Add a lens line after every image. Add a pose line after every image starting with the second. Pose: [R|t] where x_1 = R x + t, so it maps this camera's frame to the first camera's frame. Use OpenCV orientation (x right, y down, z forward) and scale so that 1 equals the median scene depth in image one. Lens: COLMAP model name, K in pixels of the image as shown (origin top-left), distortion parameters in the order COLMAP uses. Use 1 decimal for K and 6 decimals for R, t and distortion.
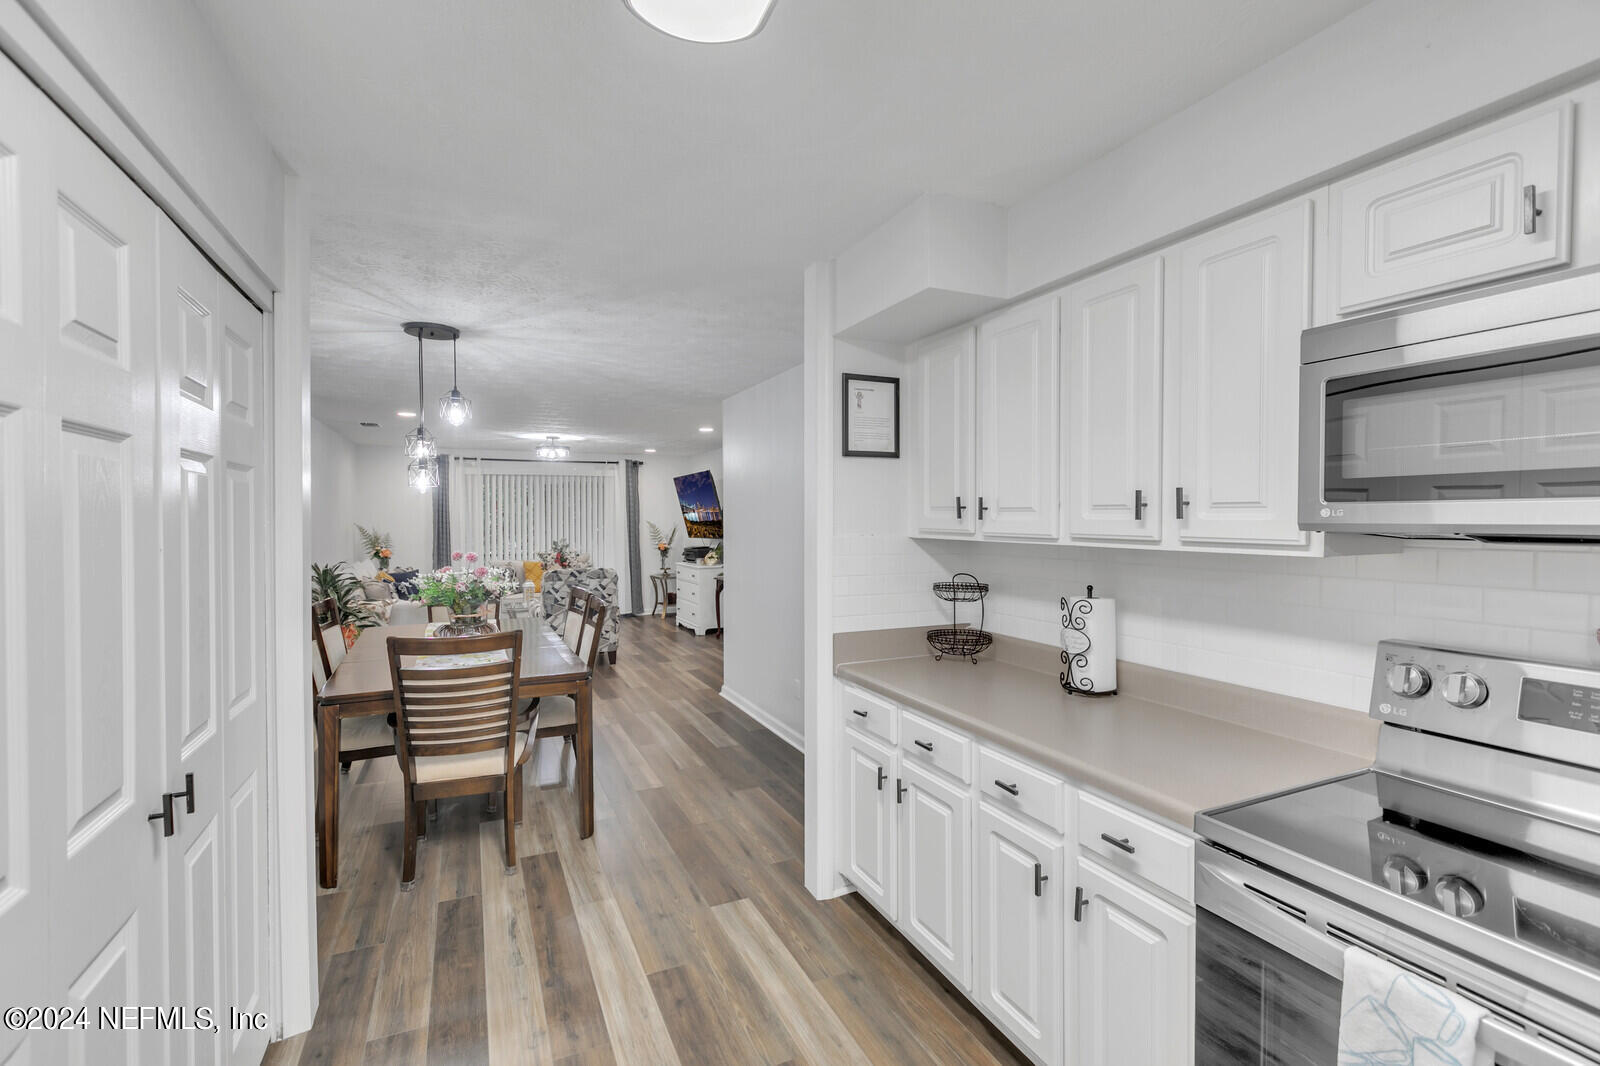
lens RADIAL K [[746.6, 0, 800.0], [0, 746.6, 533.0], [0, 0, 1]] dist [0.000597, 0.000075]
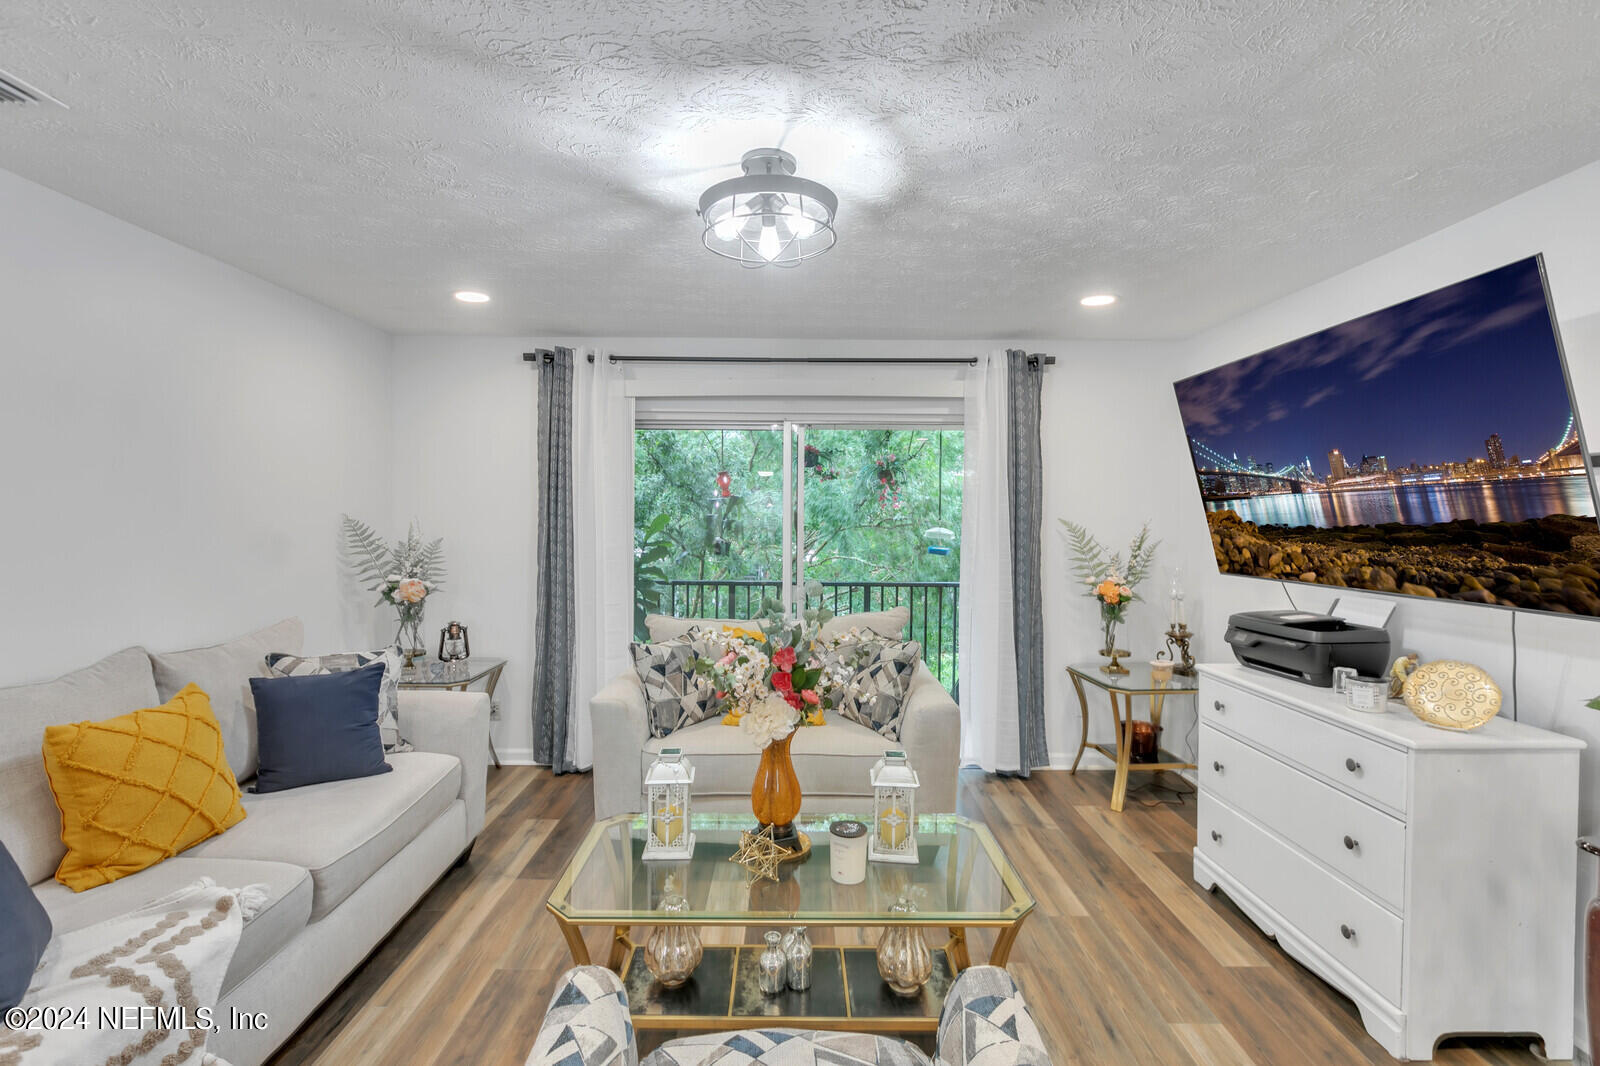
lens RADIAL K [[746.6, 0, 800.0], [0, 746.6, 533.0], [0, 0, 1]] dist [0.000597, 0.000075]
pose [[0.913962, 0.020810, -0.405267, -0.176401], [-0.018148, 0.999781, 0.010412, -0.010762], [0.405395, -0.002161, 0.914139, 0.621984]]
